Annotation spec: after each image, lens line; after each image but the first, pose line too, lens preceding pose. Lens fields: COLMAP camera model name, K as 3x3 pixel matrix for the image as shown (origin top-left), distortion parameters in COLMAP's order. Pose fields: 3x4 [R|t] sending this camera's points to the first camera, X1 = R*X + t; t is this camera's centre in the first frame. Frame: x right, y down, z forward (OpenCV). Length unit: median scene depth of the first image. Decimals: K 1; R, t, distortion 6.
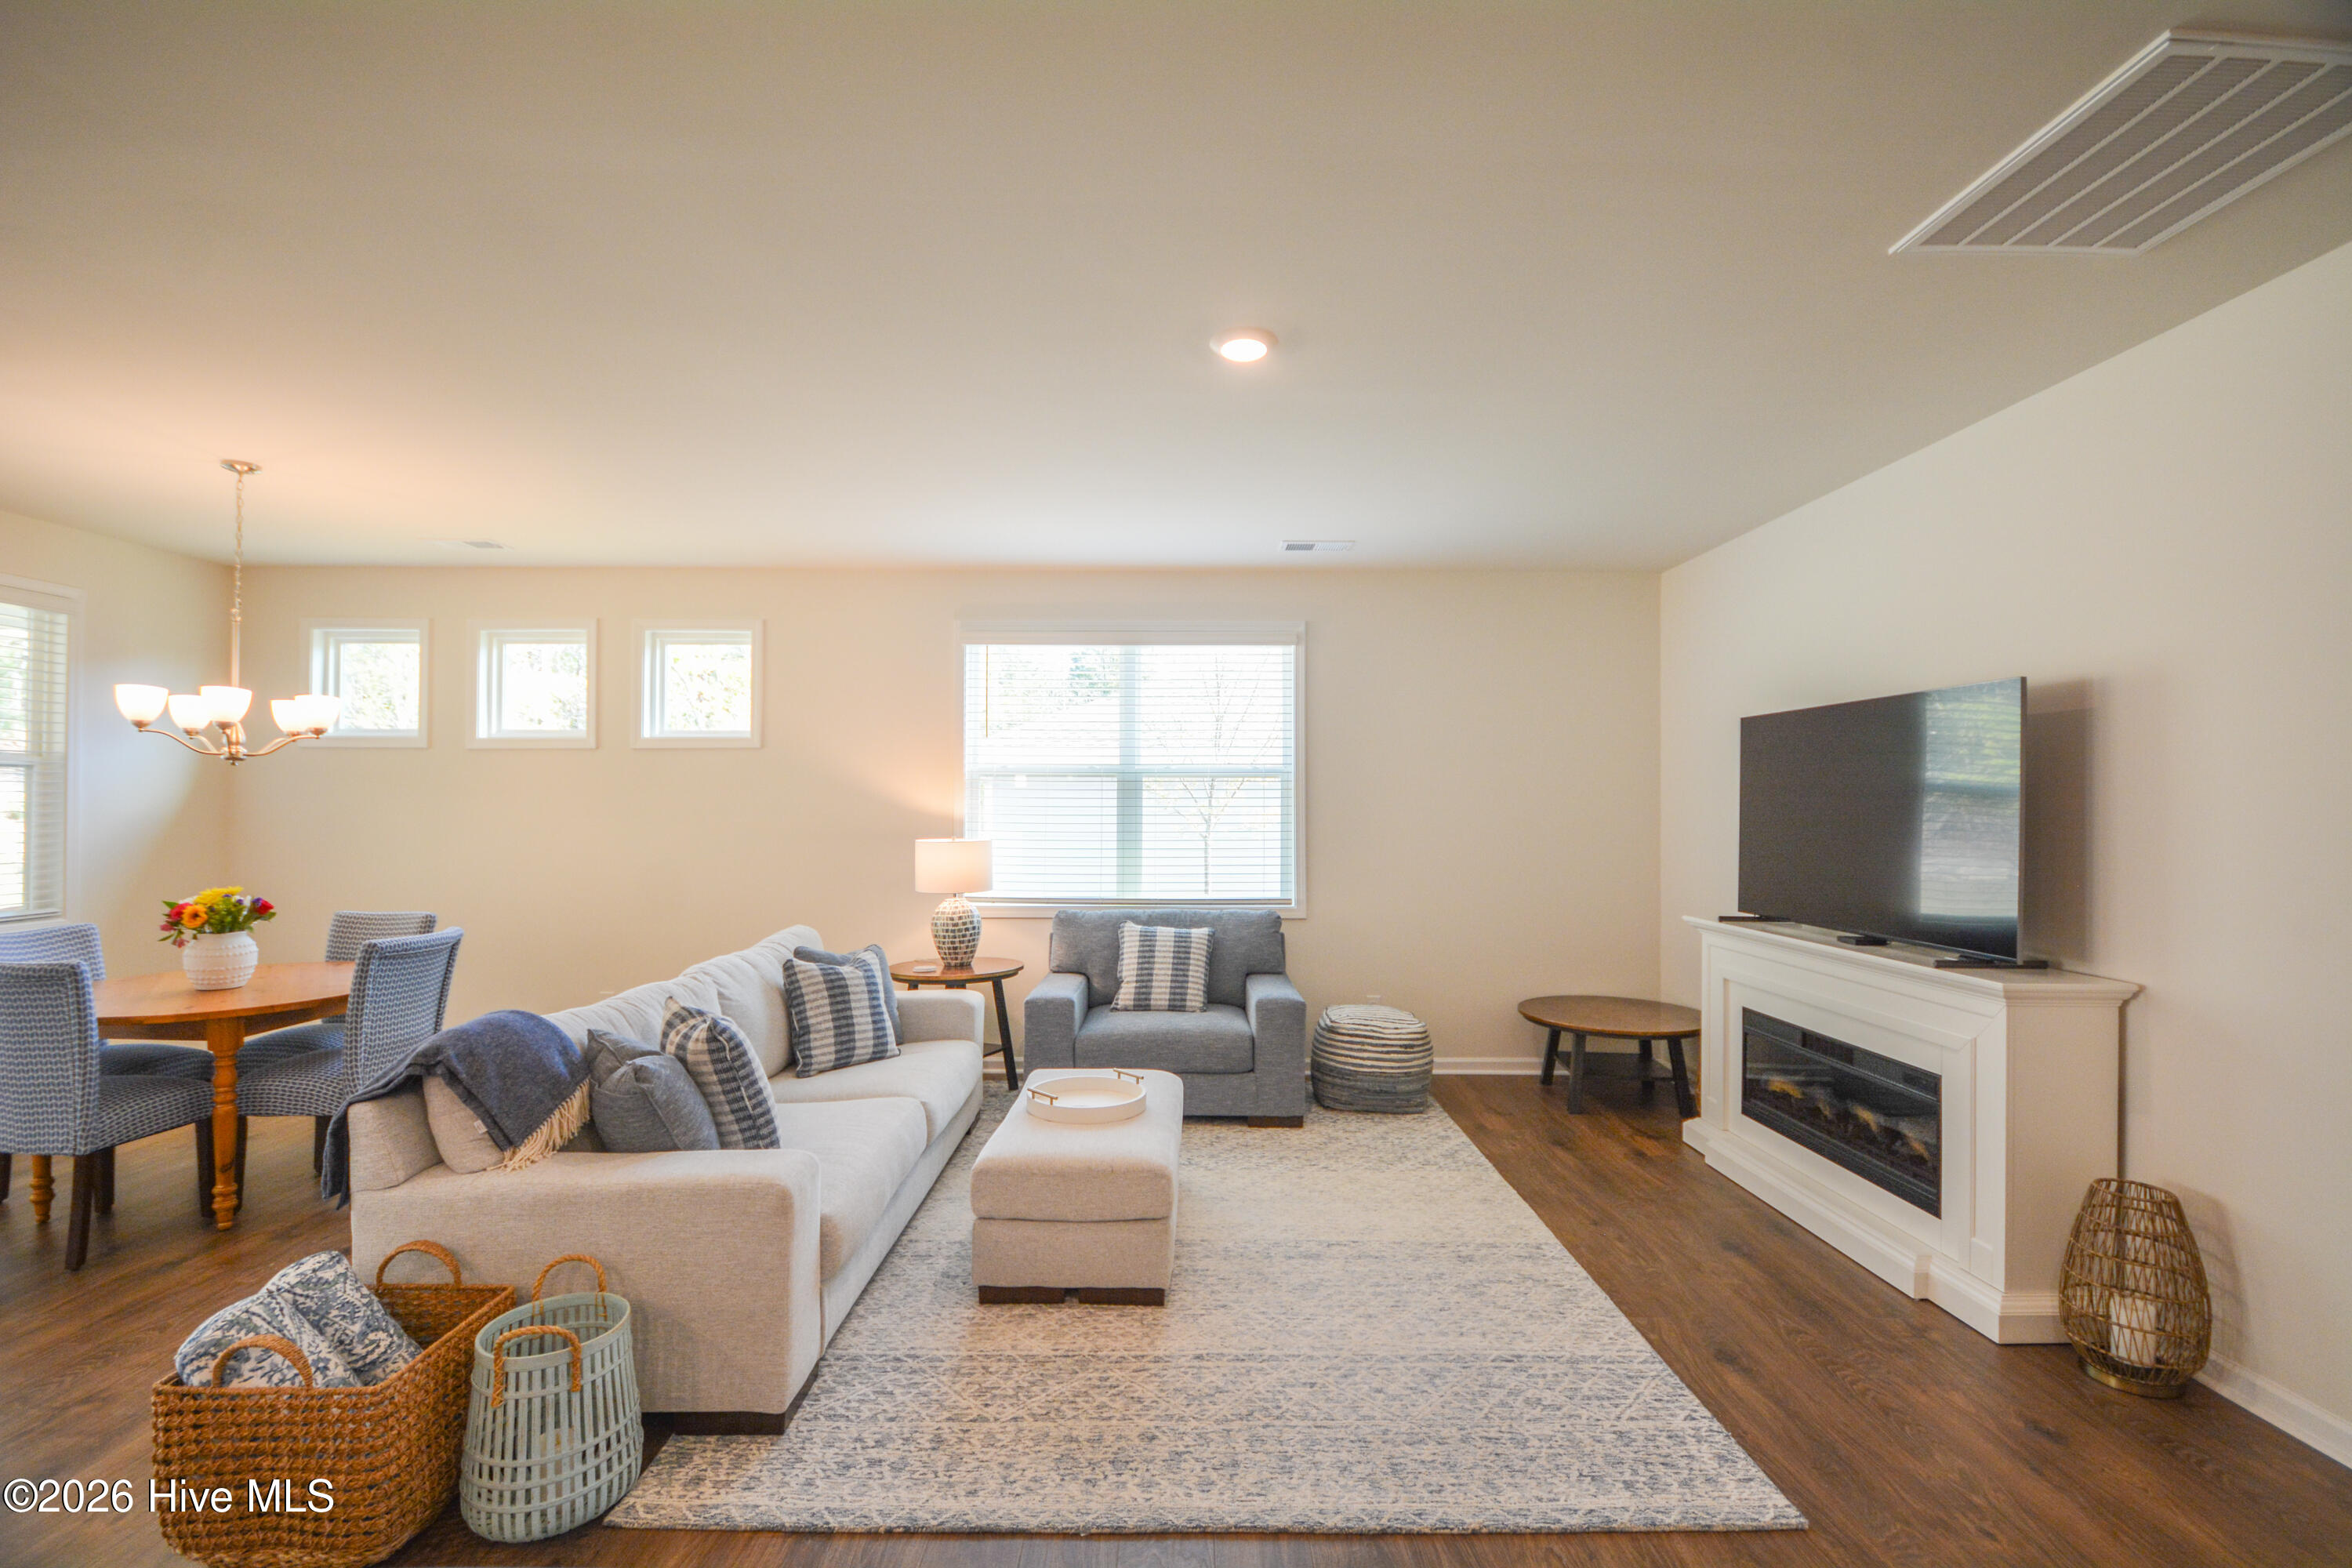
lens RADIAL K [[1049.5, 0, 1168.6], [0, 1049.5, 787.6], [0, 0, 1]] dist [0.005448, -0.008037]
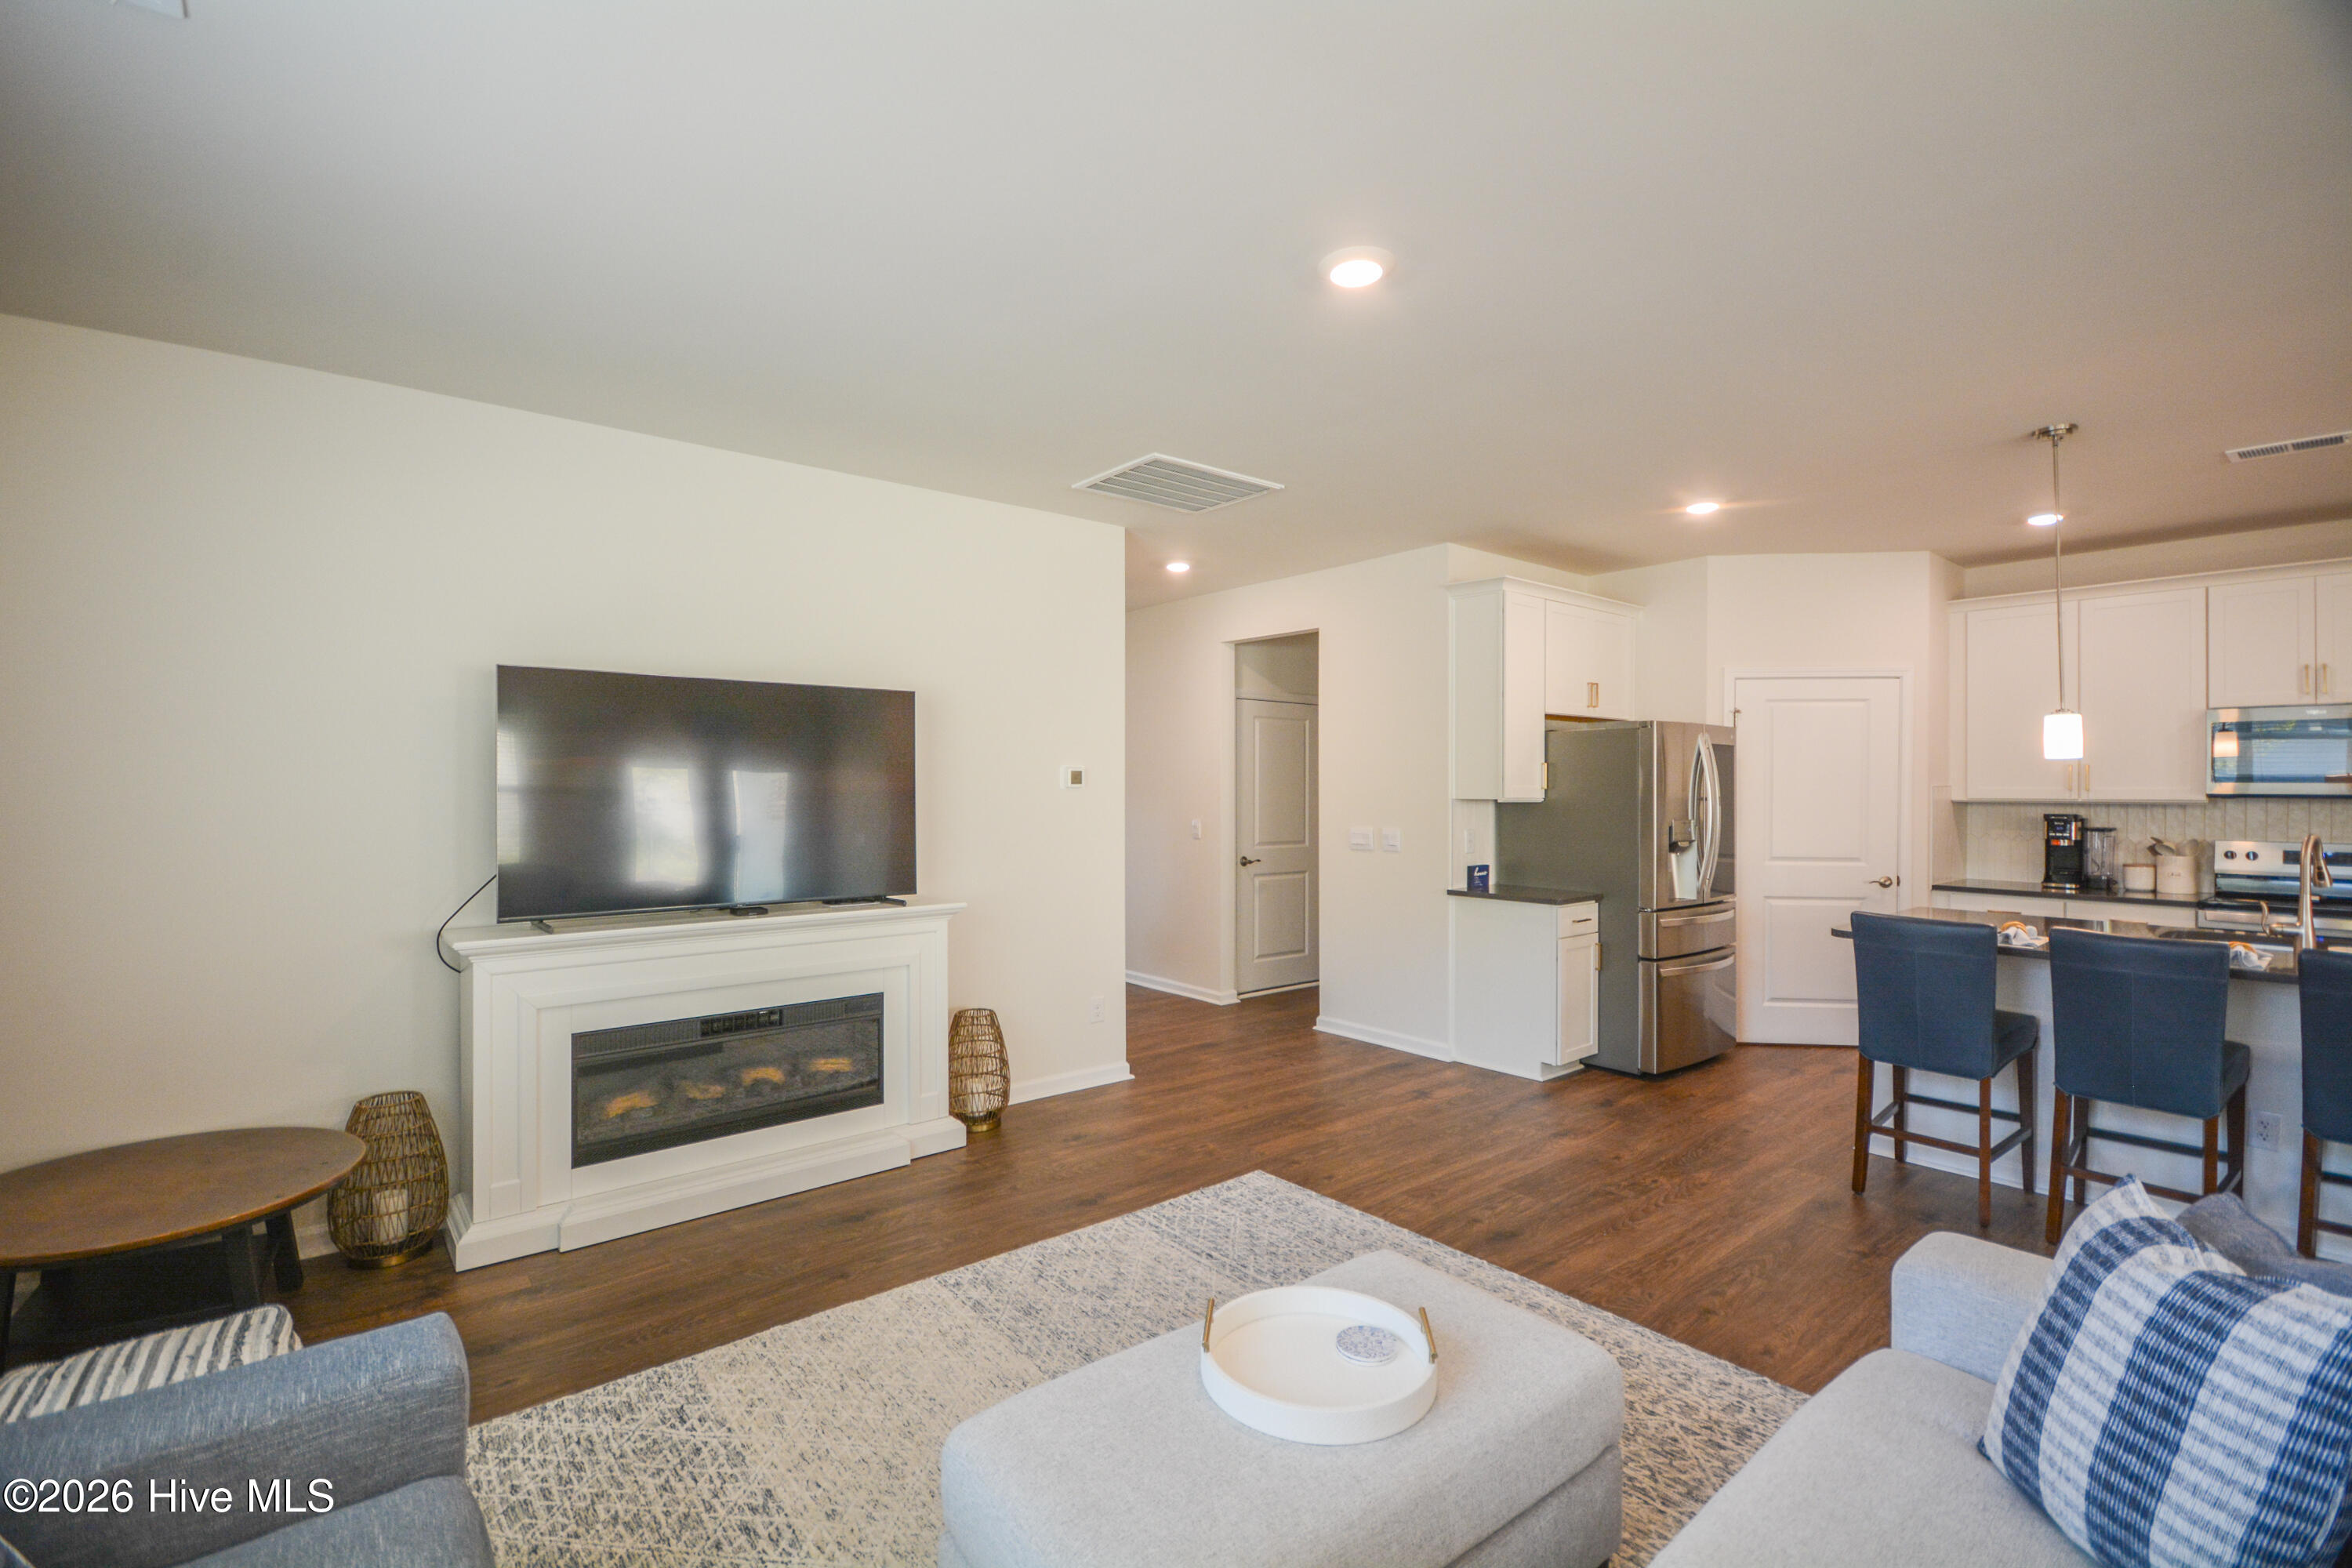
lens RADIAL K [[1049.5, 0, 1185.7], [0, 1049.5, 788.6], [0, 0, 1]] dist [0.005448, -0.008037]
pose [[-0.653741, -0.005379, 0.756699, -0.412434], [-0.015816, 0.999853, -0.006556, 0.025334], [-0.756553, -0.016254, -0.653730, 1.363449]]
